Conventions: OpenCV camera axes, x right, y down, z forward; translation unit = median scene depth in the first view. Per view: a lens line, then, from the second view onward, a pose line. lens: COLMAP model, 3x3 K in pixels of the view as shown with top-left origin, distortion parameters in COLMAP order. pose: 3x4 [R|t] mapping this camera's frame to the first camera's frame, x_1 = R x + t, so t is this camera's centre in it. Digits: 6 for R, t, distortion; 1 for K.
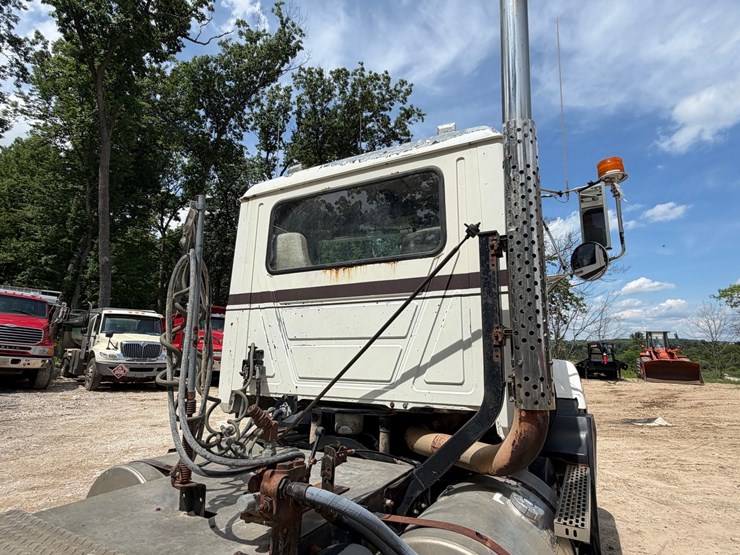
lens RADIAL K [[401.6, 0, 370.0], [0, 401.6, 277.5], [0, 0, 1]] dist [0.001945, 0.001262]
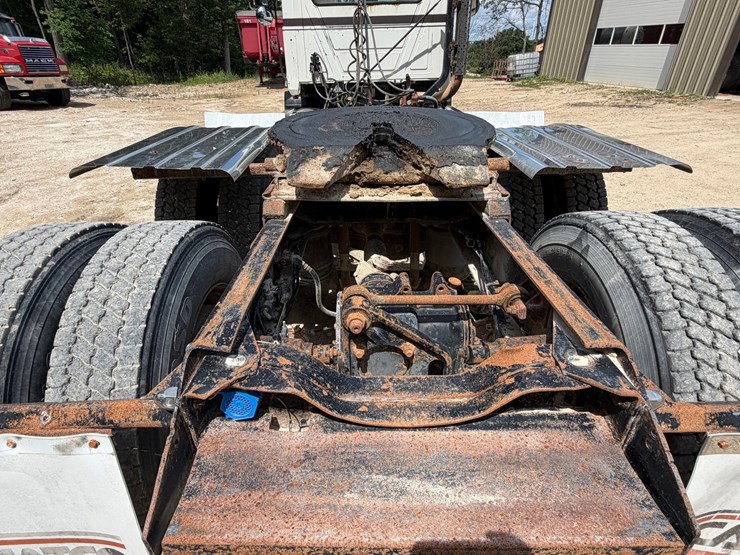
lens RADIAL K [[399.0, 0, 370.0], [0, 399.0, 277.5], [0, 0, 1]] dist [0.003983, 0.000982]
pose [[0.885115, -0.252535, 0.390893, -0.967707], [-0.051909, 0.781141, 0.622193, -0.166772], [-0.462468, -0.571003, 0.678291, -0.857581]]
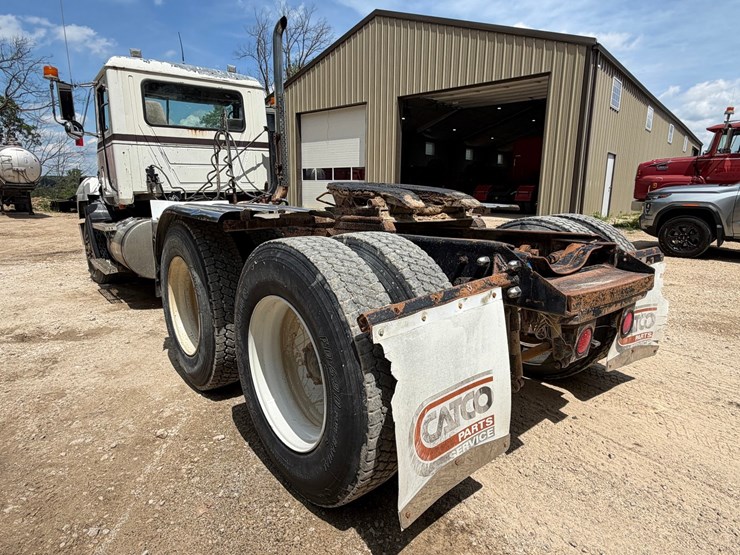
lens RADIAL K [[433.4, 0, 370.0], [0, 433.4, 277.5], [0, 0, 1]] dist [0.002775, 0.001146]
pose [[0.382552, -0.199480, 0.902143, -1.702670], [-0.148789, 0.950370, 0.273237, -0.037773], [-0.911875, -0.238756, 0.333886, -0.665918]]
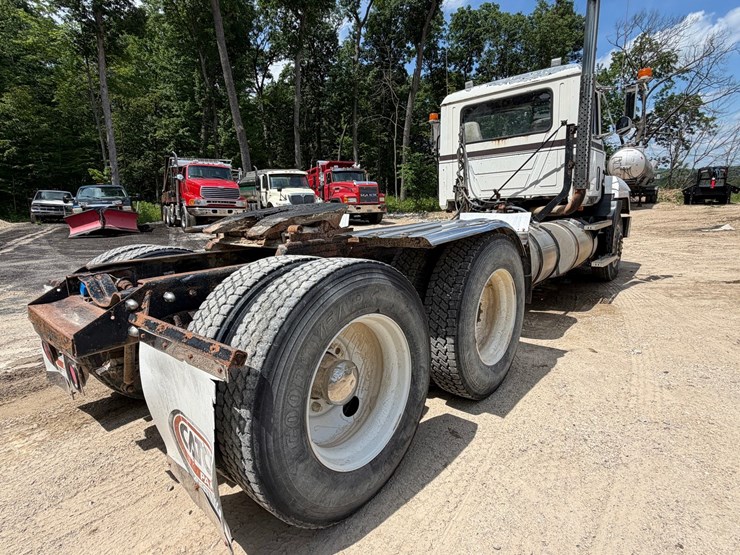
lens RADIAL K [[399.0, 0, 370.0], [0, 399.0, 277.5], [0, 0, 1]] dist [0.003983, 0.000982]
pose [[0.974770, -0.016434, -0.222604, -0.261298], [0.097055, 0.929281, 0.356394, -0.152299], [0.201005, -0.369007, 0.907431, -1.263562]]
